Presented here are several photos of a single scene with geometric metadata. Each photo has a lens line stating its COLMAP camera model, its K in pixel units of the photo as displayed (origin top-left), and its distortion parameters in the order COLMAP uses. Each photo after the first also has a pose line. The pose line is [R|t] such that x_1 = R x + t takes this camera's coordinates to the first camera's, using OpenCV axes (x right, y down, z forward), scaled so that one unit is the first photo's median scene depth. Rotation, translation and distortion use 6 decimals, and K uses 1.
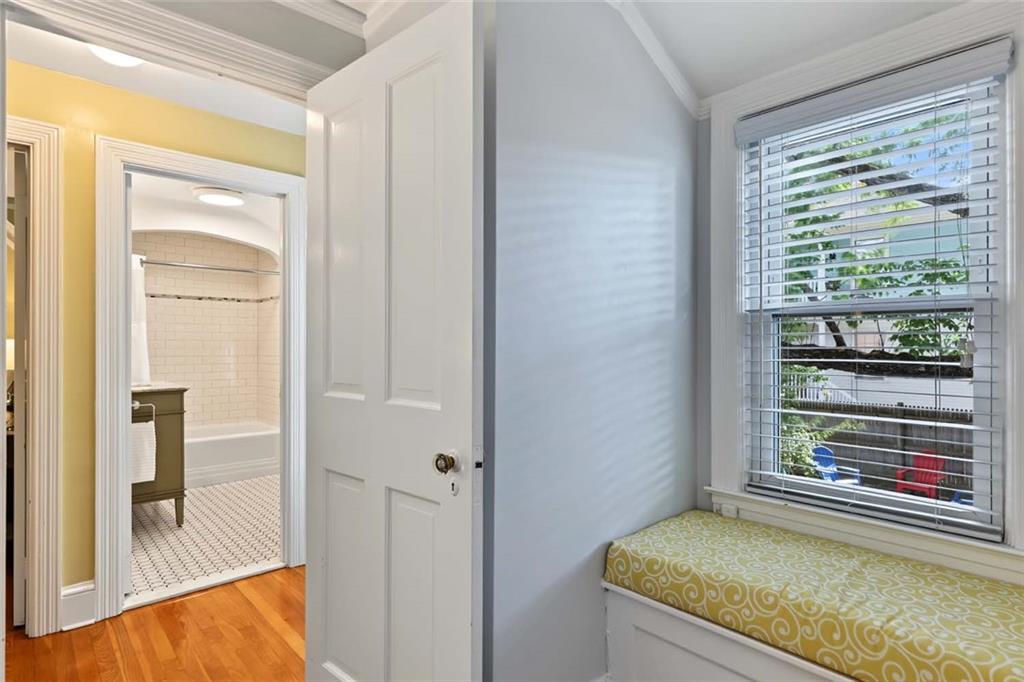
lens RADIAL K [[534.8, 0, 515.4], [0, 534.8, 343.9], [0, 0, 1]] dist [-0.010142, 0.001197]
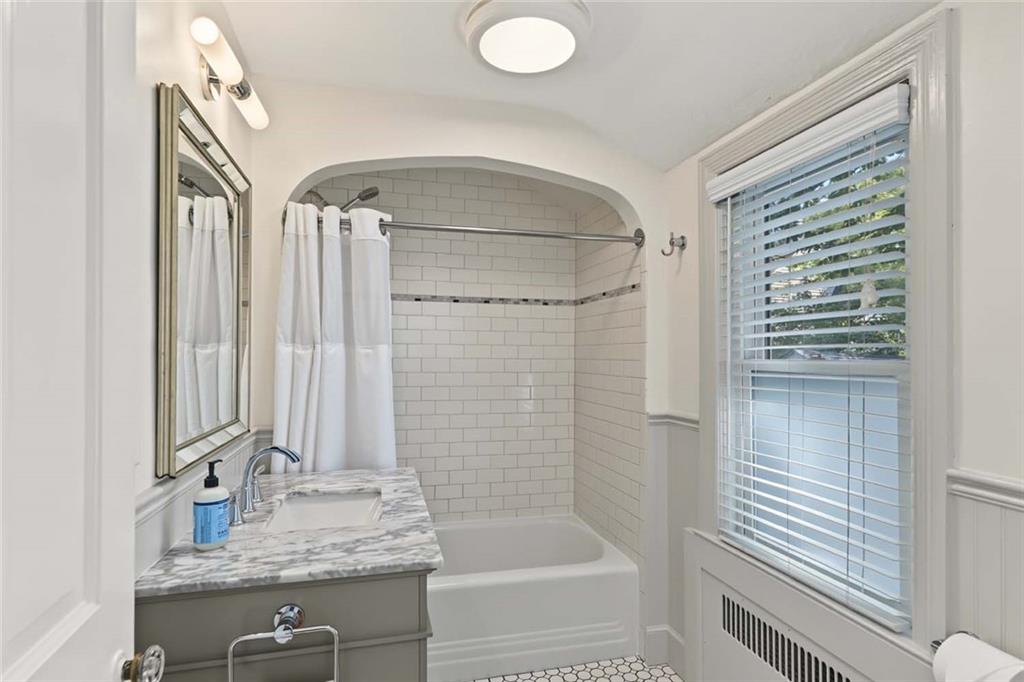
lens RADIAL K [[534.8, 0, 509.5], [0, 534.8, 350.4], [0, 0, 1]] dist [-0.010142, 0.001197]
pose [[0.874478, -0.003597, -0.485052, -0.292830], [-0.002854, 0.999917, -0.012561, -0.024609], [0.485057, 0.012369, 0.874395, 0.512683]]
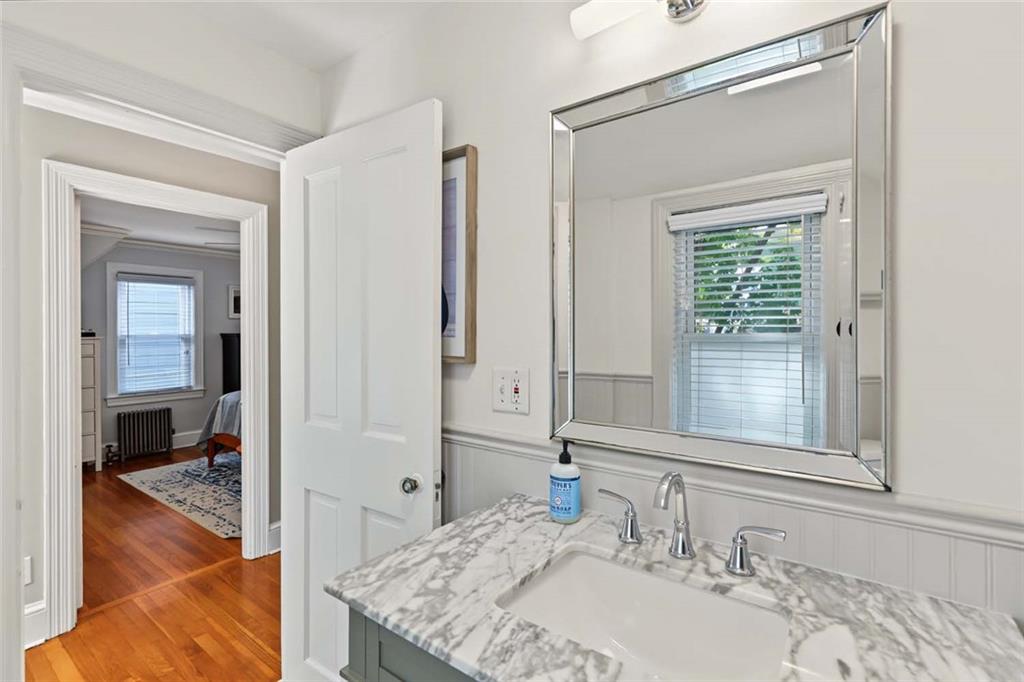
lens RADIAL K [[462.2, 0, 503.4], [0, 462.2, 338.1], [0, 0, 1]] dist [-0.001745, -0.000336]
pose [[-0.984926, 0.000661, -0.172976, -0.459641], [-0.000857, 0.999962, 0.008700, -0.026541], [0.172975, 0.008717, -0.984888, 0.864643]]
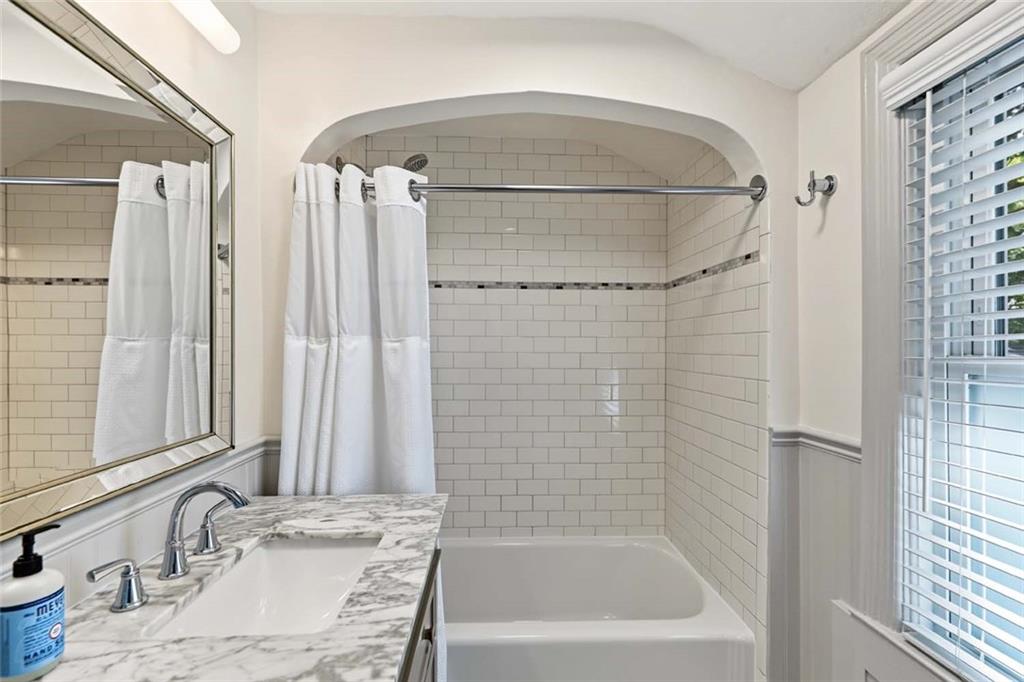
lens RADIAL K [[462.2, 0, 508.4], [0, 462.2, 349.2], [0, 0, 1]] dist [-0.001745, -0.000336]
pose [[0.755629, 0.000994, -0.654999, -0.347087], [-0.000658, 0.999999, 0.000758, -0.026632], [0.655000, -0.000141, 0.755629, 0.648437]]
